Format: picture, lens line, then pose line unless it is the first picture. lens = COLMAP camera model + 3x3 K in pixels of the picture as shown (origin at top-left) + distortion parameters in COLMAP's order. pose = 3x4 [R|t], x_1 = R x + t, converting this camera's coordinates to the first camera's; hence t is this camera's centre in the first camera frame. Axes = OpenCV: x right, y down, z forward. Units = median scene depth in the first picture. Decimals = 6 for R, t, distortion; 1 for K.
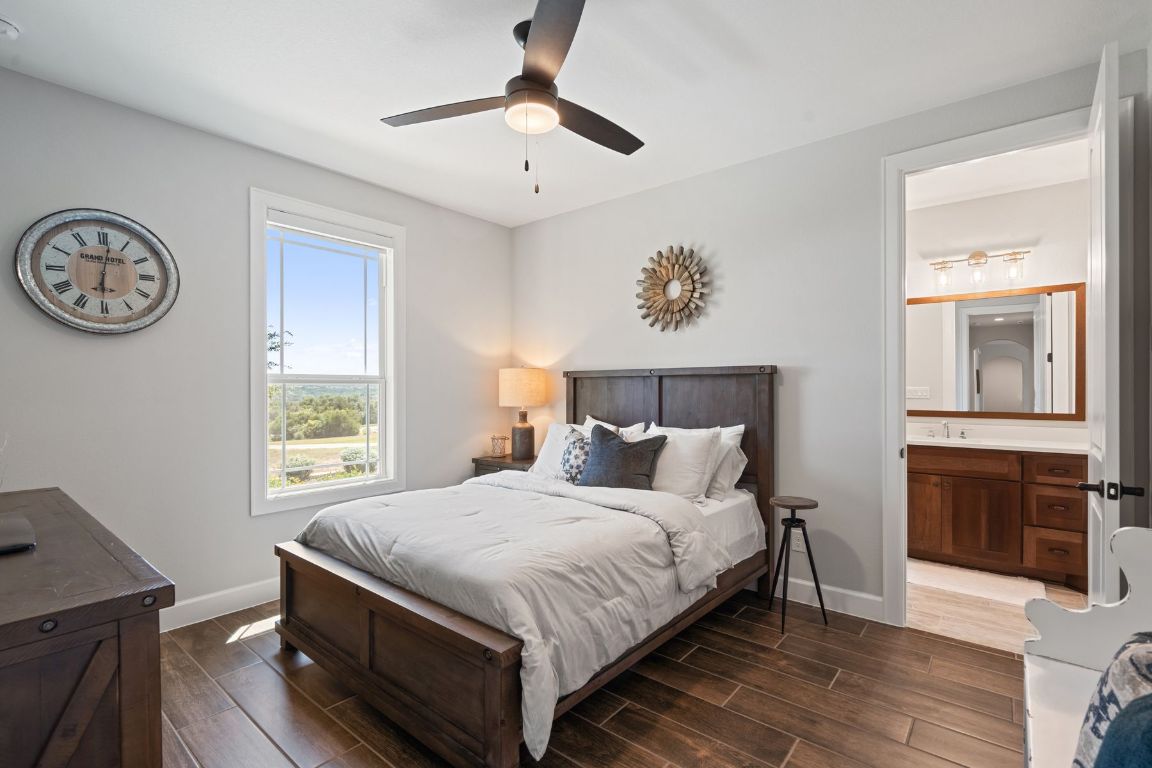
lens RADIAL K [[526.6, 0, 576.0], [0, 526.6, 384.0], [0, 0, 1]] dist [0.001310, 0.000519]
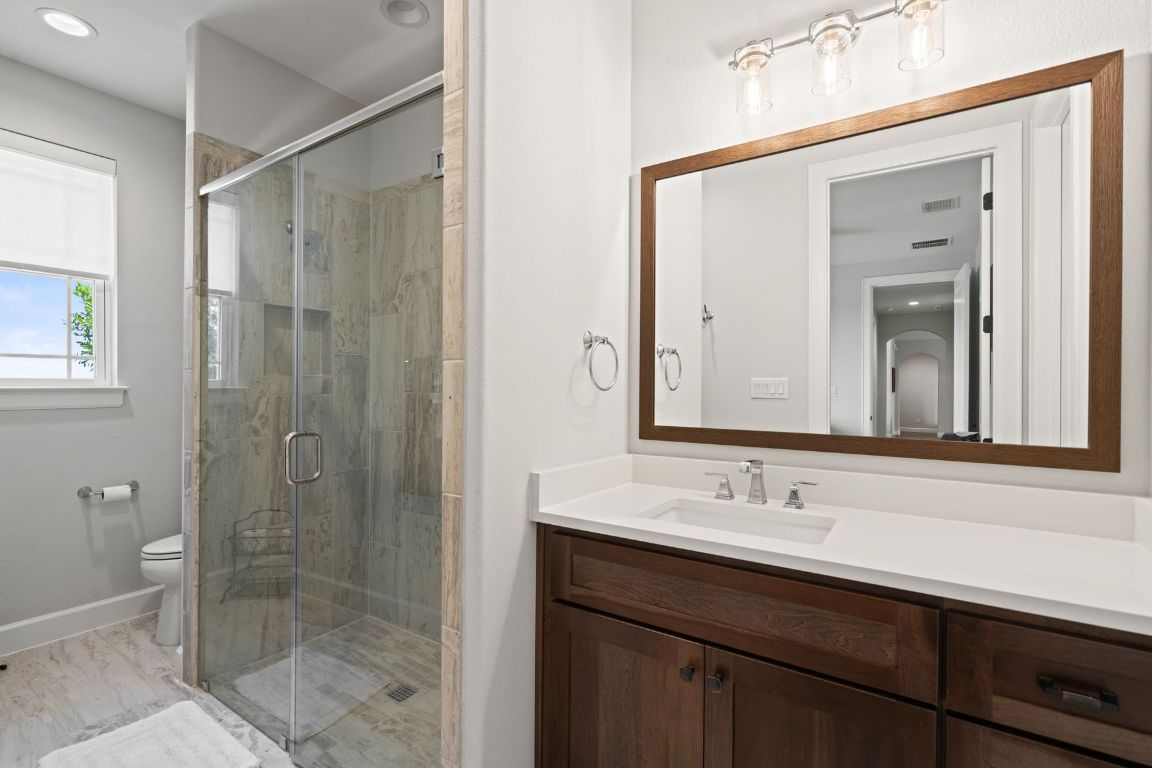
lens RADIAL K [[526.6, 0, 576.0], [0, 526.6, 384.0], [0, 0, 1]] dist [0.001310, 0.000519]
pose [[0.994938, 0.004680, 0.100385, 0.586736], [-0.005035, 0.999982, 0.003277, 0.016868], [-0.100368, -0.003766, 0.994943, 0.696932]]
